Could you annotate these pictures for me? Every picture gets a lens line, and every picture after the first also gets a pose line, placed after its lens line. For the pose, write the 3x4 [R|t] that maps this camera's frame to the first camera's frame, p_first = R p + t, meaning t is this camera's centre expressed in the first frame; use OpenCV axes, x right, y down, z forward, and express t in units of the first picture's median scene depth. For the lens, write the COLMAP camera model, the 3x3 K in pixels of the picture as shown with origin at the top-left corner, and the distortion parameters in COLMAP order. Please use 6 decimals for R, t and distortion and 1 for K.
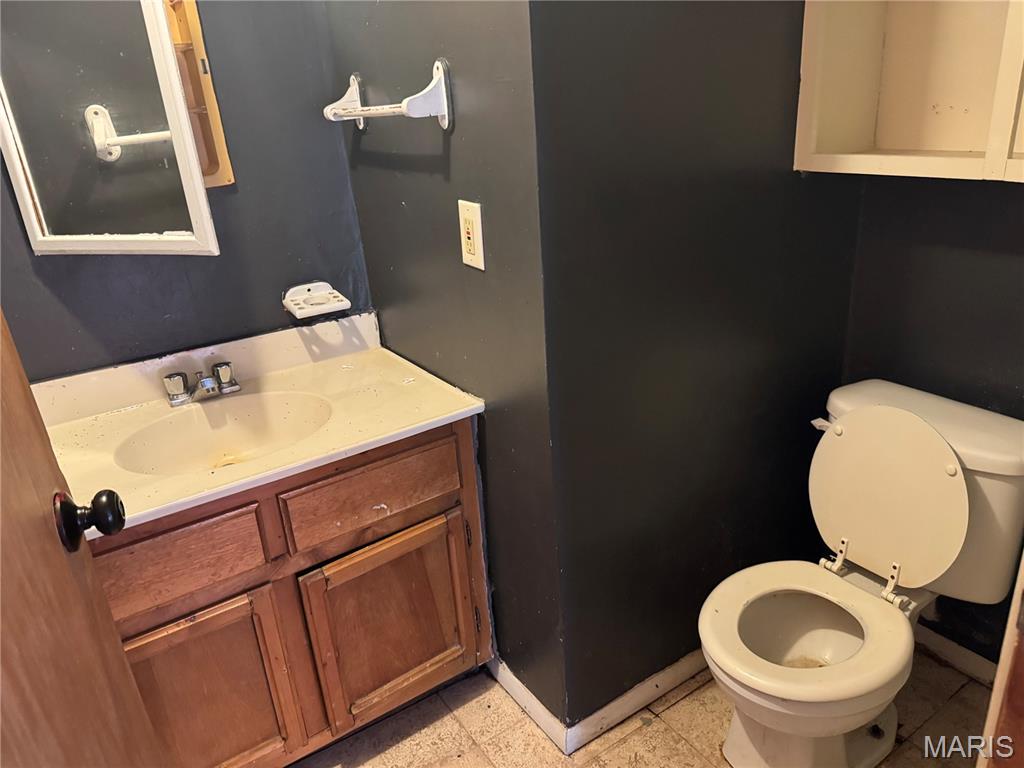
lens RADIAL K [[735.8, 0, 512.0], [0, 735.8, 384.0], [0, 0, 1]] dist [-0.005167, -0.001822]
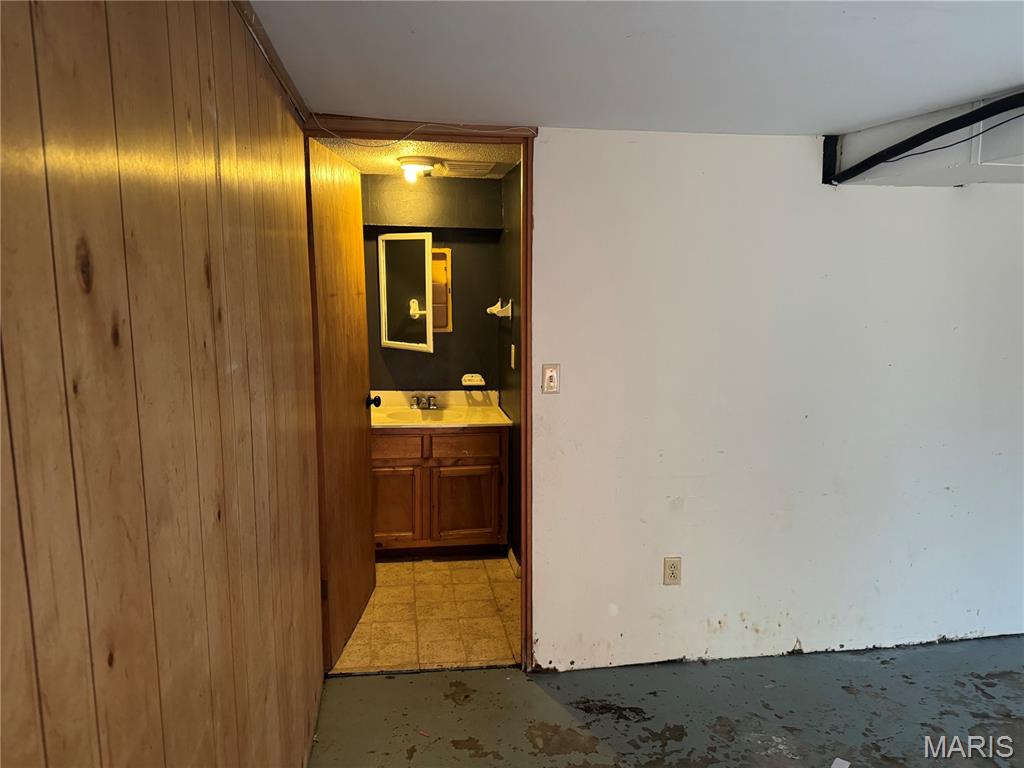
lens RADIAL K [[735.8, 0, 512.0], [0, 735.8, 384.0], [0, 0, 1]] dist [-0.005167, -0.001822]
pose [[0.903572, 0.135427, -0.406469, 0.967297], [-0.225341, 0.957123, -0.182035, 0.358898], [0.364389, 0.256075, 0.895347, -1.313280]]
